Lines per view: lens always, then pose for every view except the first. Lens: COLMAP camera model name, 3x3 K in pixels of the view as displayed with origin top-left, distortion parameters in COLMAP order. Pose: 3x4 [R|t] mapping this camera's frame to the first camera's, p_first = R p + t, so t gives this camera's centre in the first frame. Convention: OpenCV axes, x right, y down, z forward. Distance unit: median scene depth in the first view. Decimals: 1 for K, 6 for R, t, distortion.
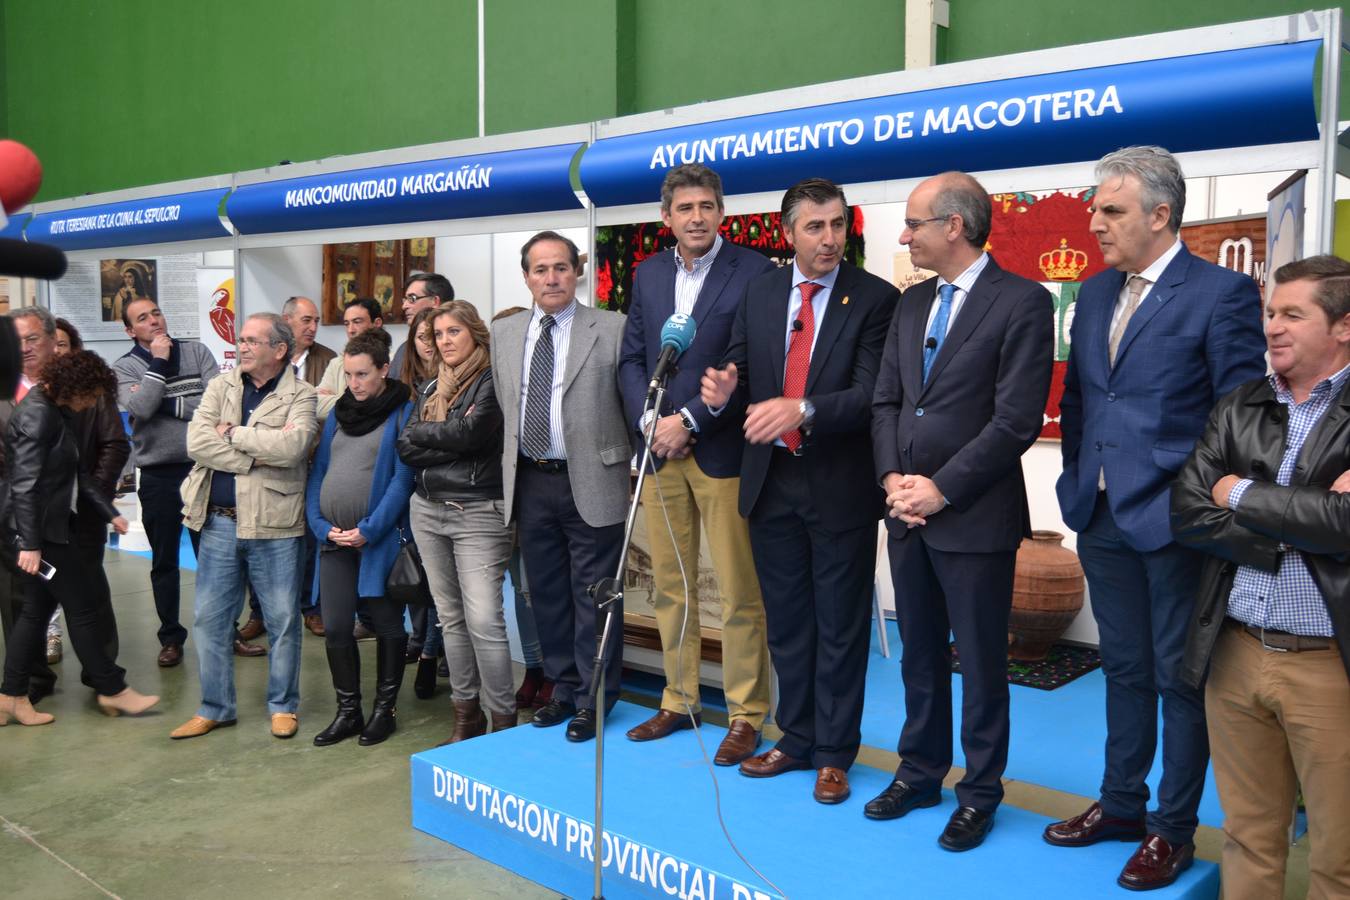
lens RADIAL K [[1234.2, 0, 677.4], [0, 1234.2, 465.3], [0, 0, 1]] dist [-0.065291, 0.022403]
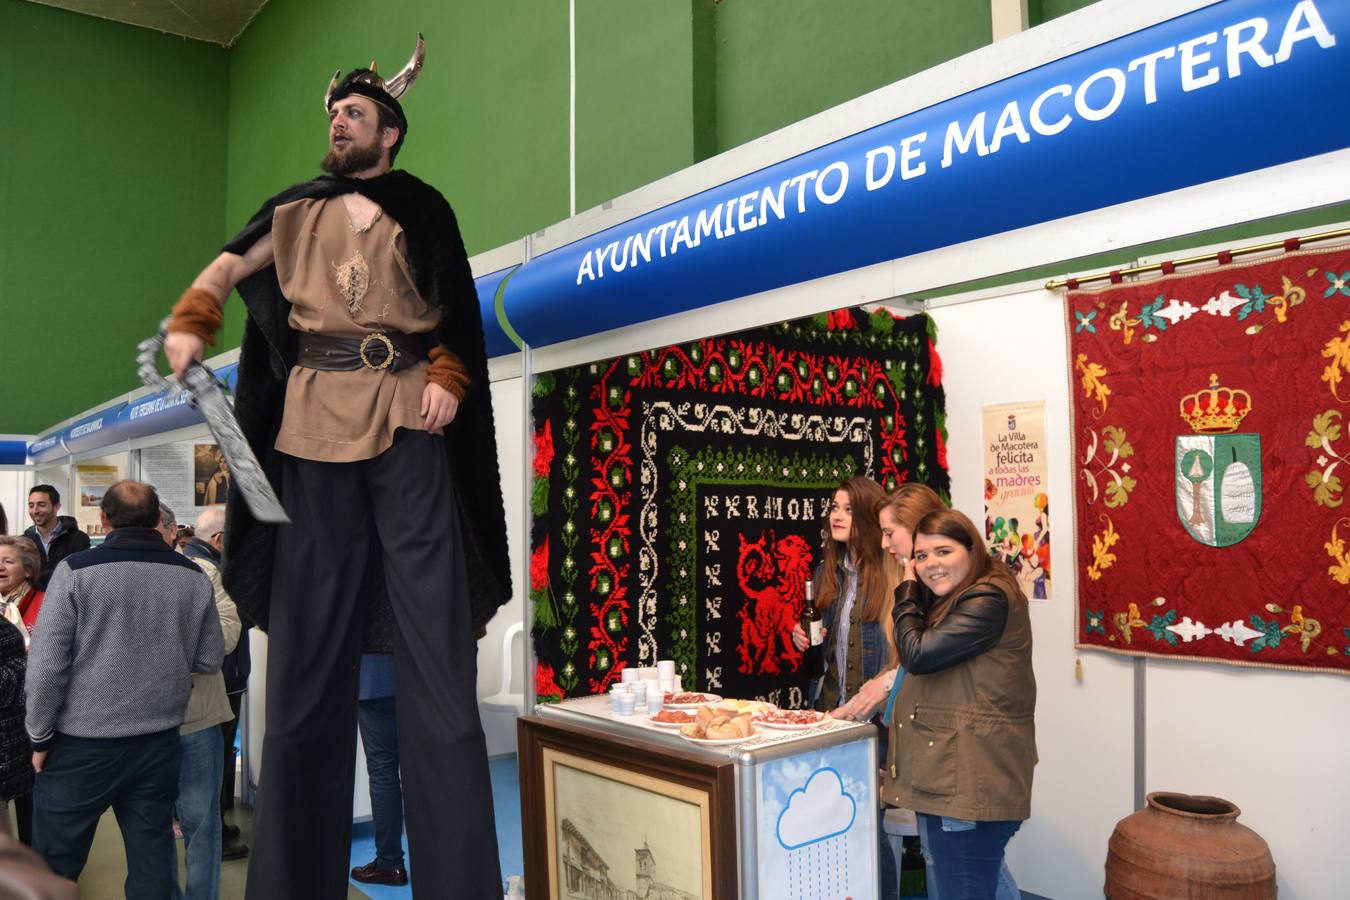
lens RADIAL K [[1077.7, 0, 674.0], [0, 1077.7, 466.4], [0, 0, 1]] dist [-0.081682, 0.010728]
pose [[0.986130, -0.022244, -0.164479, 0.110793], [-0.001726, 0.989551, -0.144176, -0.045447], [0.165968, 0.142460, 0.975787, 0.372705]]
